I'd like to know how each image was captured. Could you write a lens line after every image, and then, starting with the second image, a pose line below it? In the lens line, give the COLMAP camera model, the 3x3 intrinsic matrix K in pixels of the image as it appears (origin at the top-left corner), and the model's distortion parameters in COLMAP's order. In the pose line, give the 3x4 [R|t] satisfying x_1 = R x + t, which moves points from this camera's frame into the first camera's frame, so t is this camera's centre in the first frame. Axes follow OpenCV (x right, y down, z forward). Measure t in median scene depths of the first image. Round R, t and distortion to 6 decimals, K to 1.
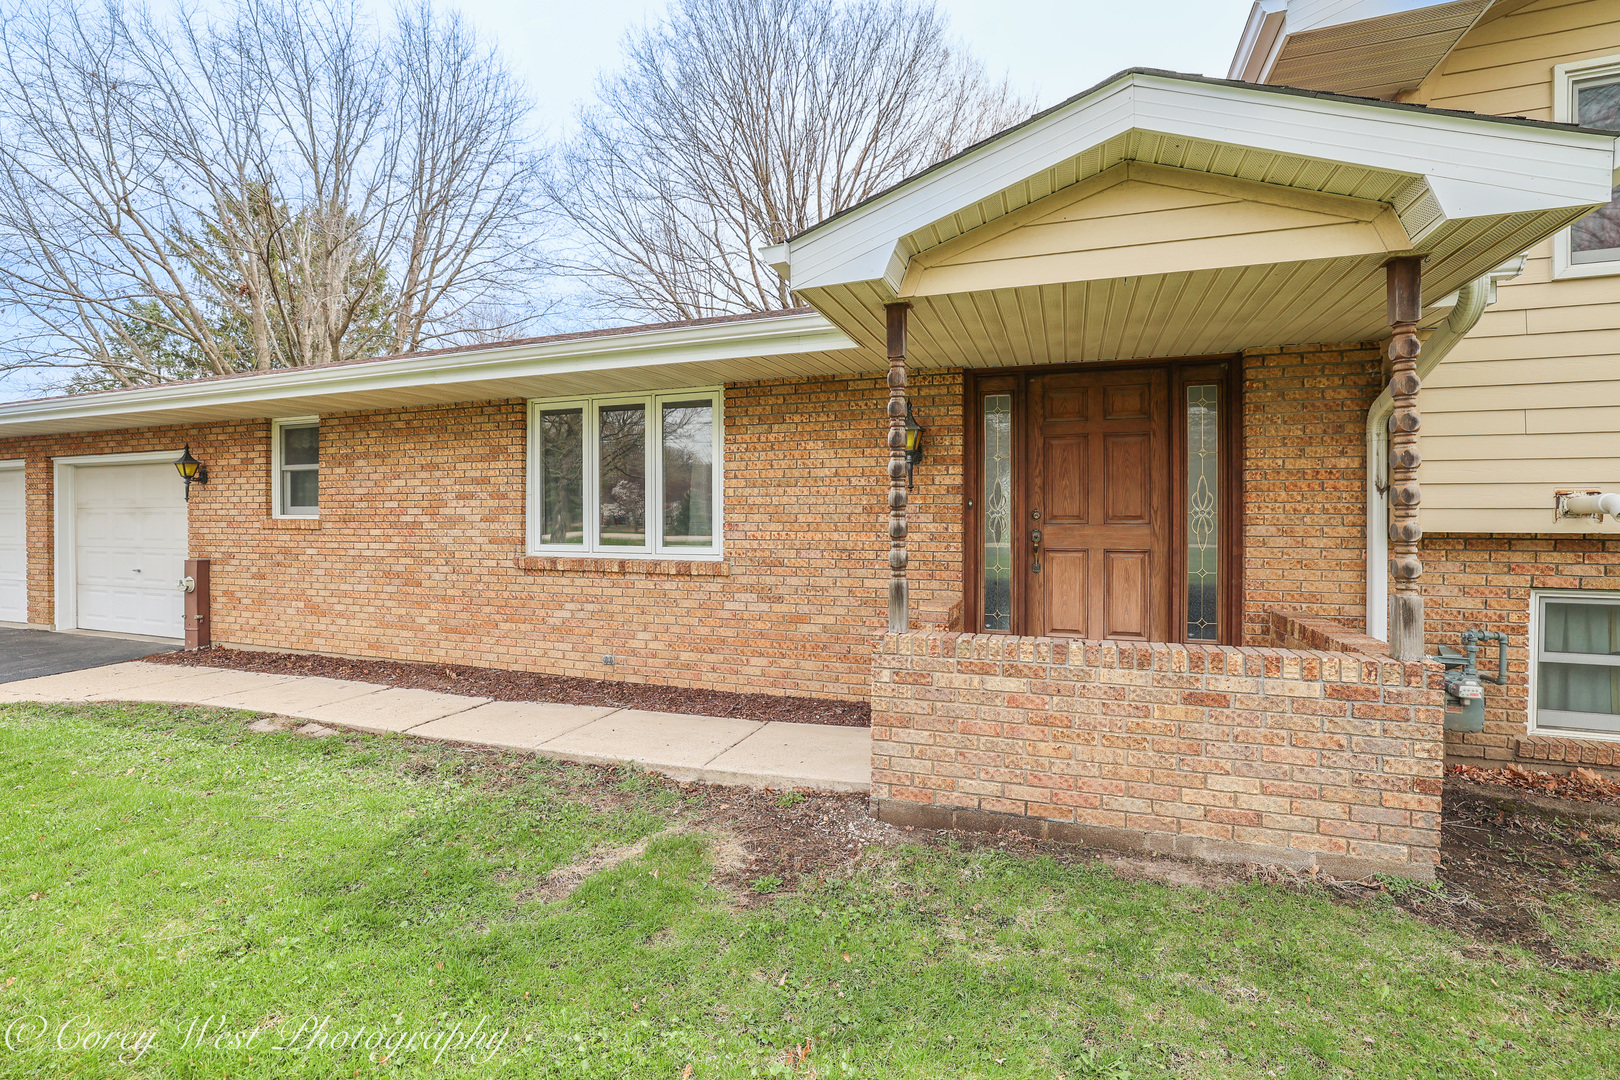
lens RADIAL K [[698.7, 0, 807.1], [0, 698.7, 515.5], [0, 0, 1]] dist [-0.016772, 0.000348]
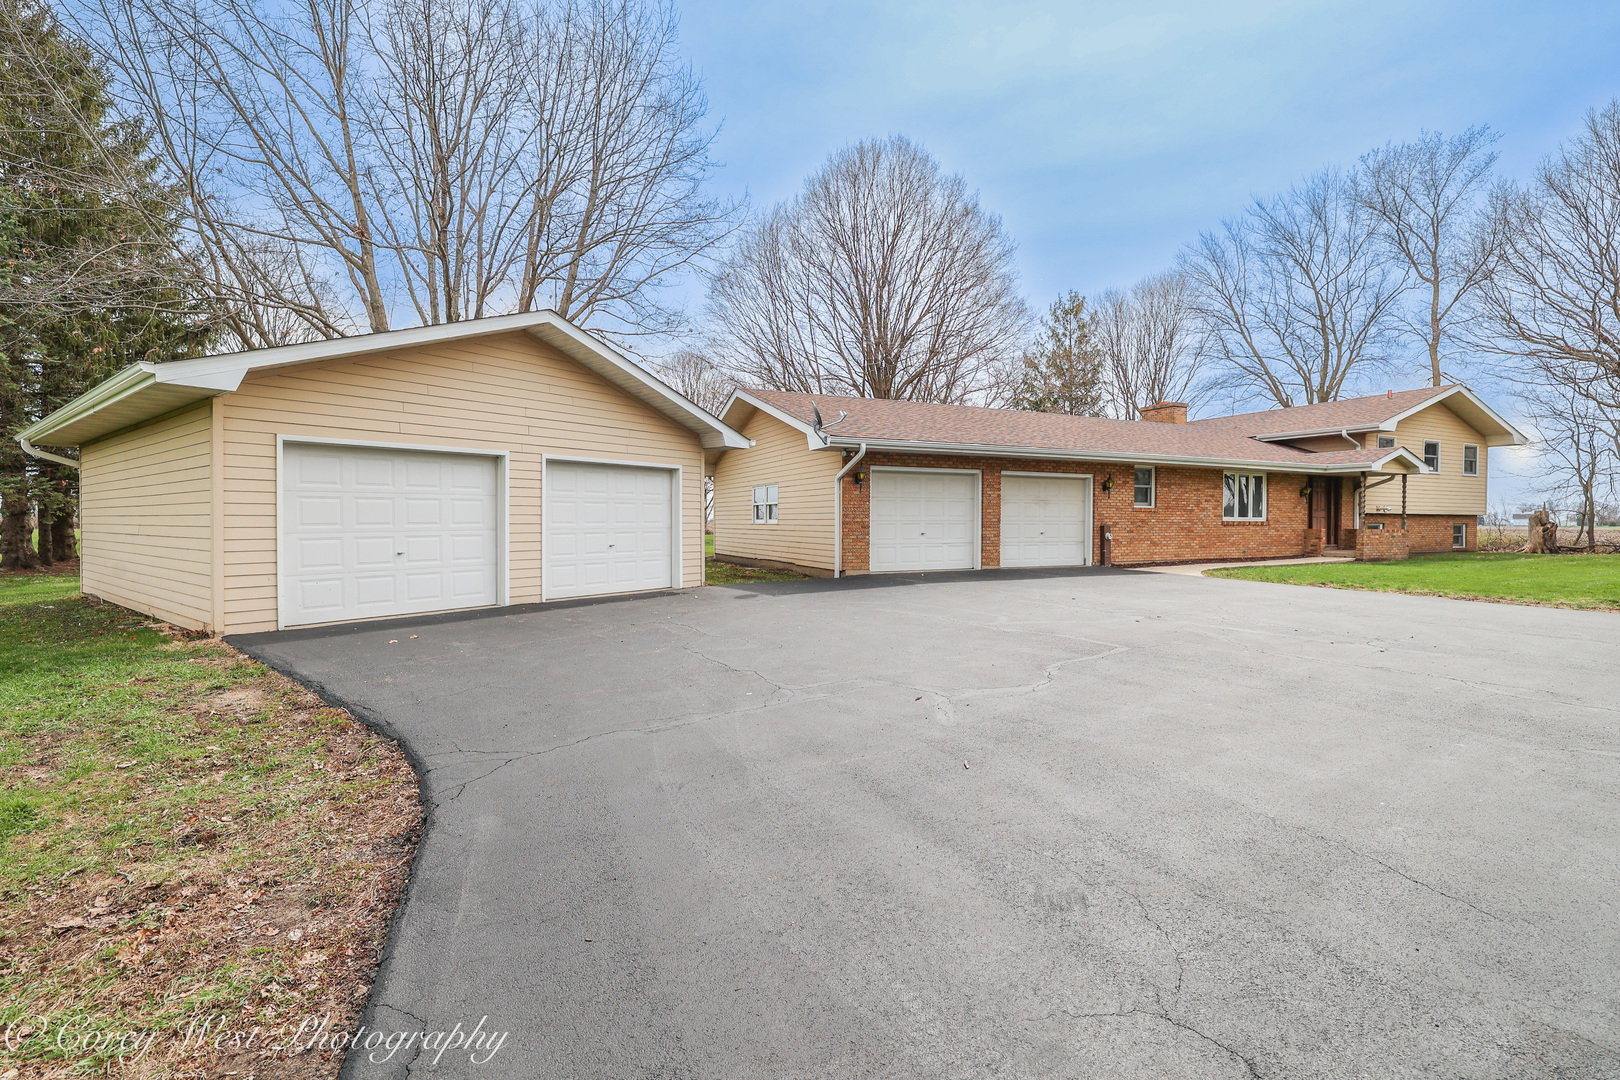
lens RADIAL K [[710.2, 0, 818.4], [0, 710.2, 509.7], [0, 0, 1]] dist [-0.000413, 0.000123]
pose [[0.694072, 0.012482, 0.719798, -3.730451], [-0.009790, 0.999921, -0.007899, 0.048448], [-0.719839, -0.001565, 0.694139, 0.100267]]
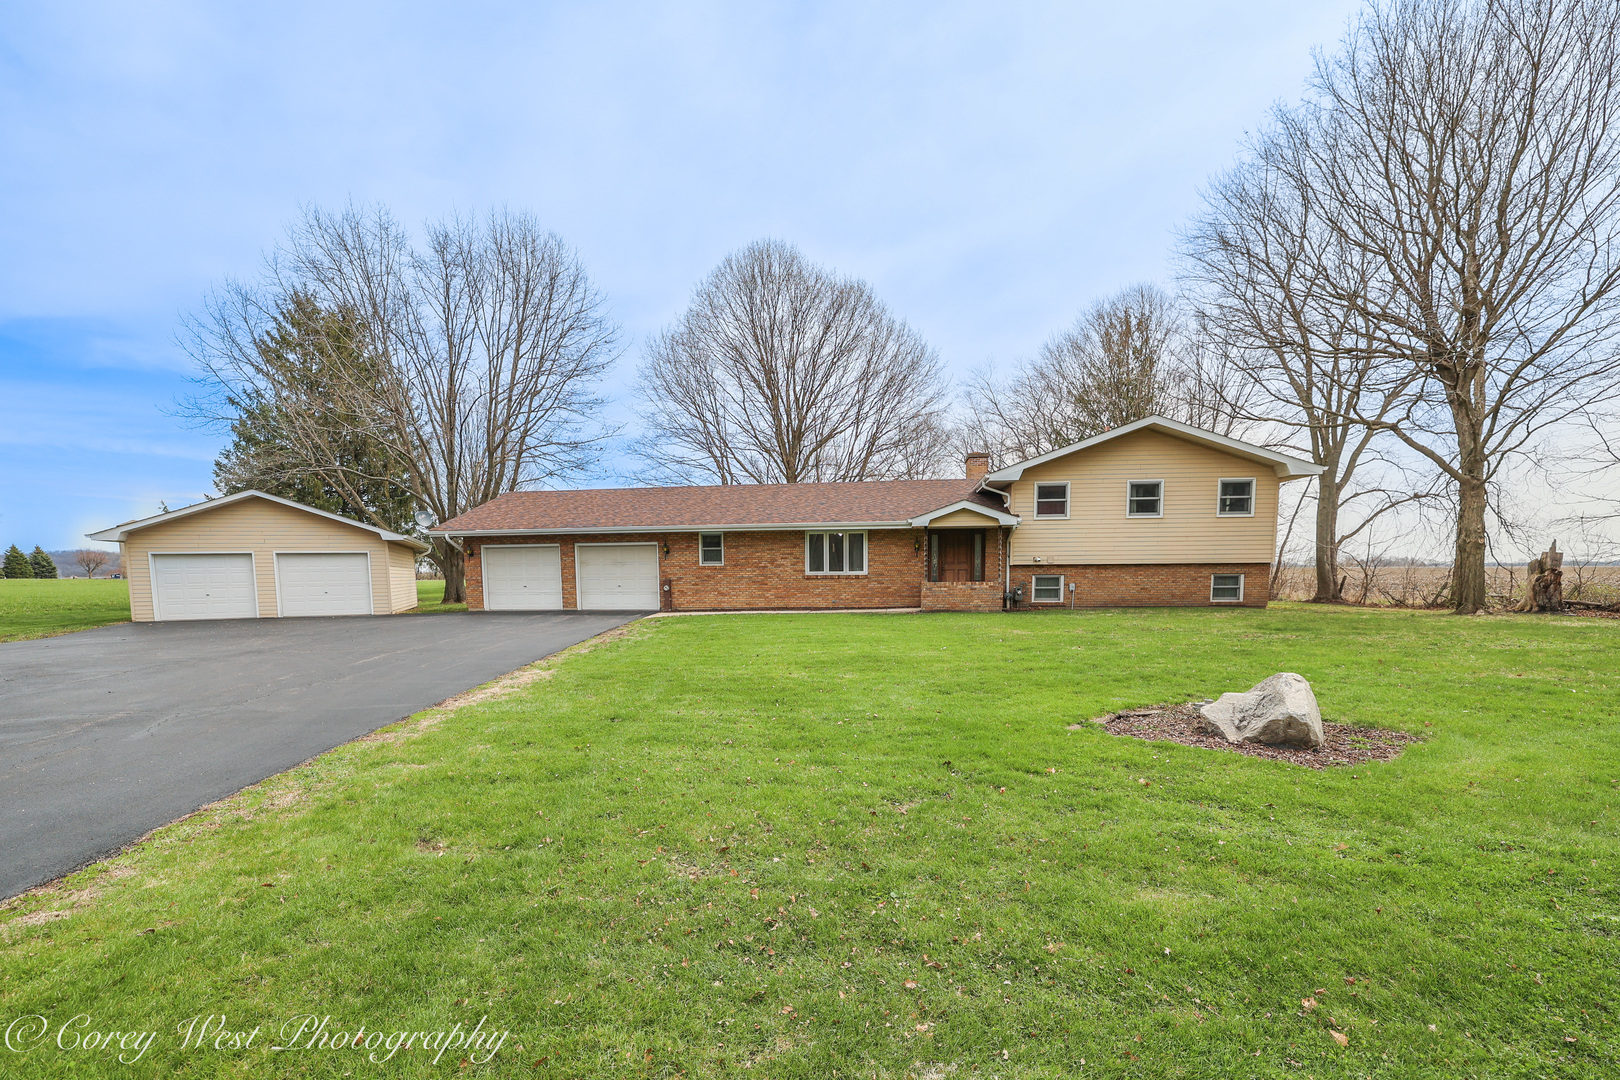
lens RADIAL K [[700.1, 0, 813.8], [0, 700.1, 566.6], [0, 0, 1]] dist [0.001630, -0.000035]
pose [[0.976913, -0.008525, 0.213468, -1.073226], [0.008279, 0.999964, 0.002048, 0.008168], [-0.213478, -0.000233, 0.976948, -2.388277]]
